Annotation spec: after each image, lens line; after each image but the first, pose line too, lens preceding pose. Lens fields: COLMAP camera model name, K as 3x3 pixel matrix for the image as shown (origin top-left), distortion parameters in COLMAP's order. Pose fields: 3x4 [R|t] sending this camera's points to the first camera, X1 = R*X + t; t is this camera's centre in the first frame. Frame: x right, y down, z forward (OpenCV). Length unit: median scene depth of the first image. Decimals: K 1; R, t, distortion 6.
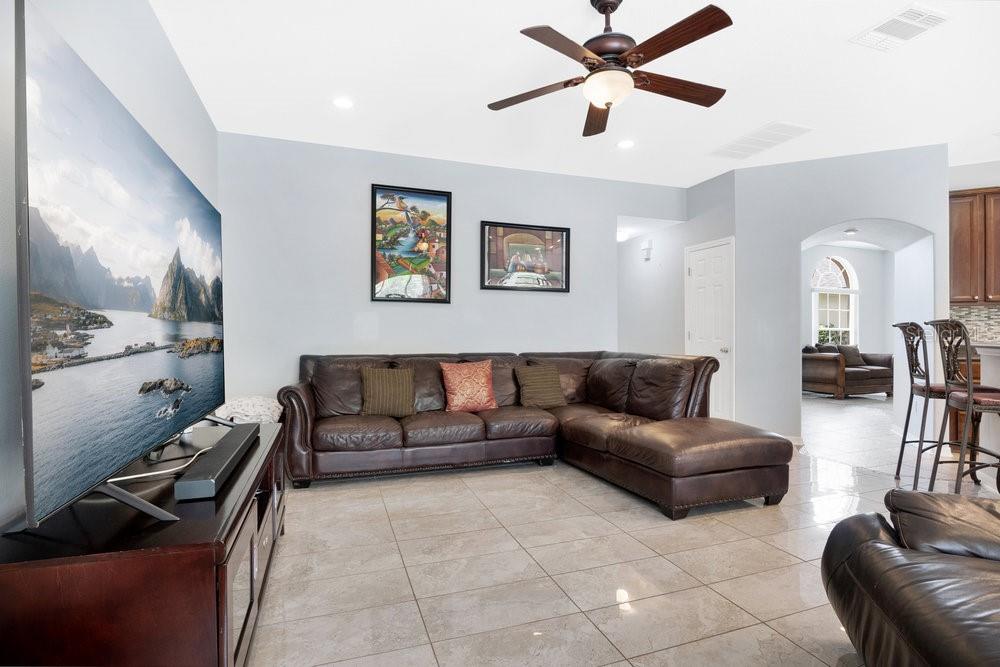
lens RADIAL K [[490.9, 0, 500.0], [0, 490.9, 333.5], [0, 0, 1]] dist [-0.022504, -0.000175]
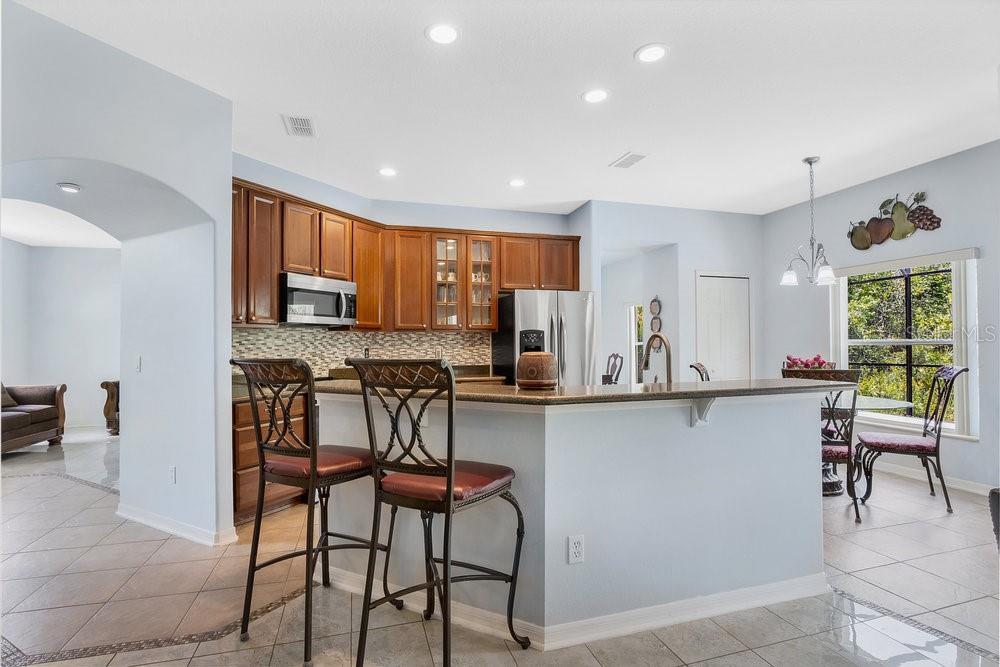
lens RADIAL K [[488.1, 0, 497.2], [0, 488.1, 340.8], [0, 0, 1]] dist [-0.022915, -0.001253]
pose [[0.052415, 0.009610, 0.998579, 0.217405], [0.005368, 0.999937, -0.009904, -0.026610], [-0.998611, 0.005879, 0.052360, 0.521026]]
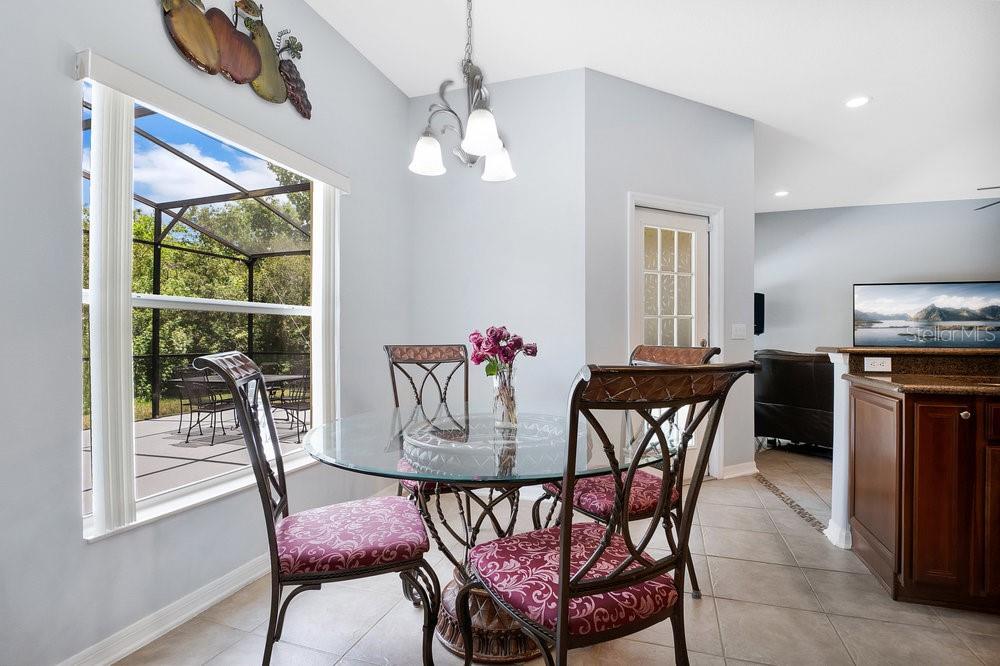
lens RADIAL K [[490.9, 0, 500.0], [0, 490.9, 333.0], [0, 0, 1]] dist [-0.022504, -0.000175]
pose [[-0.607297, 0.000318, -0.794475, 1.423686], [0.005266, 0.999980, -0.003625, -0.002245], [0.794457, -0.006385, -0.607286, 0.244731]]
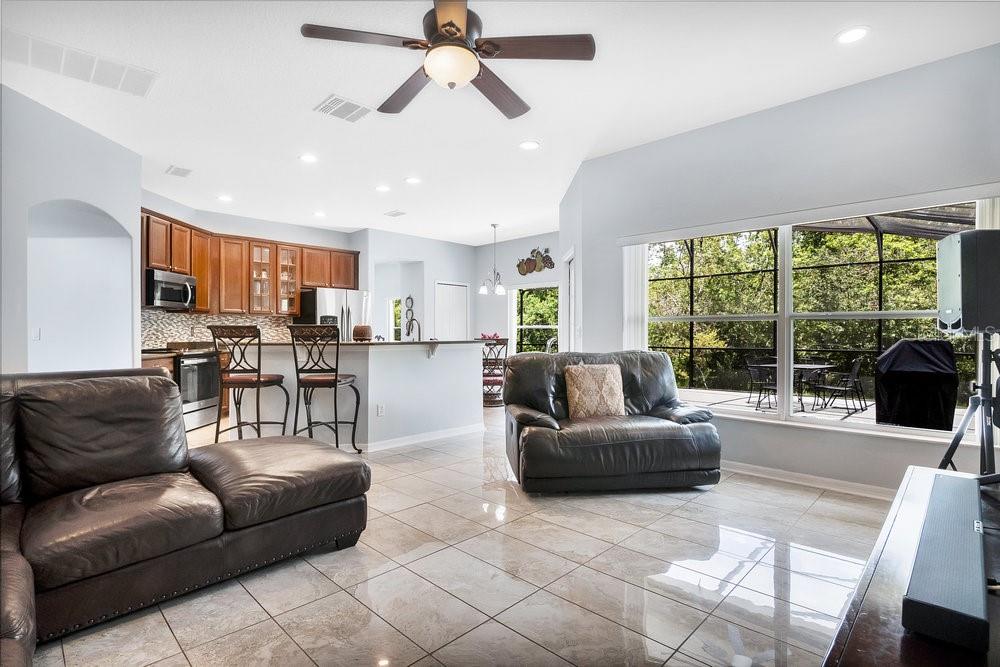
lens RADIAL K [[488.1, 0, 497.2], [0, 488.1, 340.8], [0, 0, 1]] dist [-0.022915, -0.001253]
pose [[-0.438560, -0.011591, 0.898627, -0.332288], [-0.001180, 0.999923, 0.012322, -0.001046], [-0.898701, 0.004344, -0.438540, 0.694022]]
